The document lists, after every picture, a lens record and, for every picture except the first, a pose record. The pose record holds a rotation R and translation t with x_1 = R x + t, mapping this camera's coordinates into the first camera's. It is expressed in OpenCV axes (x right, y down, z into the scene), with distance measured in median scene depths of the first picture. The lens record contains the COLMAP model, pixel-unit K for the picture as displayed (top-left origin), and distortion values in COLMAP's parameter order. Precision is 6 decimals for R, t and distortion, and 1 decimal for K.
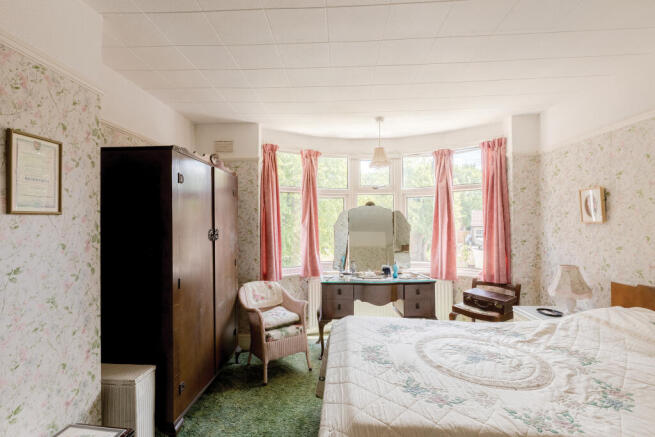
lens RADIAL K [[321.1, 0, 327.5], [0, 321.1, 218.5], [0, 0, 1]] dist [-0.003726, -0.001143]
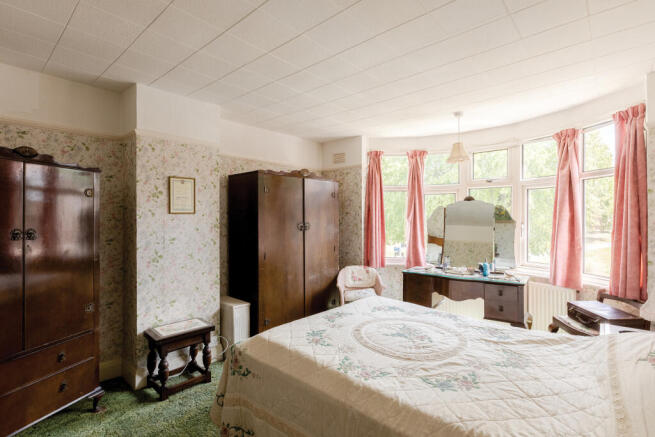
lens RADIAL K [[321.1, 0, 327.5], [0, 321.1, 218.5], [0, 0, 1]] dist [-0.003726, -0.001143]
pose [[0.785480, 0.003335, -0.618878, 0.479397], [0.005734, 0.999903, 0.012666, -0.001309], [0.618860, -0.013497, 0.785385, -0.036062]]
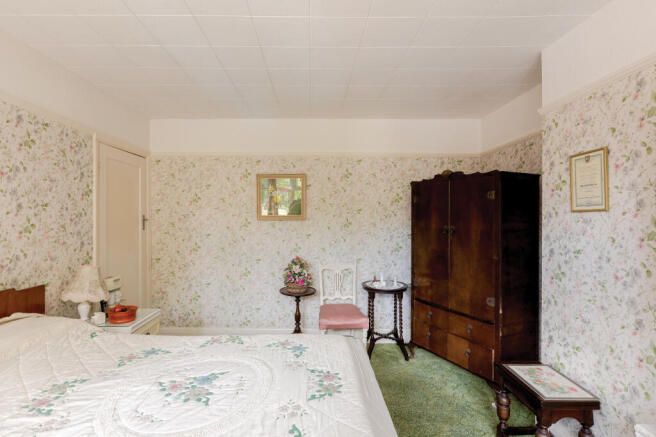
lens RADIAL K [[340.9, 0, 313.6], [0, 340.9, 217.8], [0, 0, 1]] dist [-0.003472, -0.000794]
pose [[-0.998840, -0.001295, -0.048137, 0.109584], [-0.000612, 0.999899, -0.014204, 0.012968], [0.048151, -0.014158, -0.998740, 0.937611]]
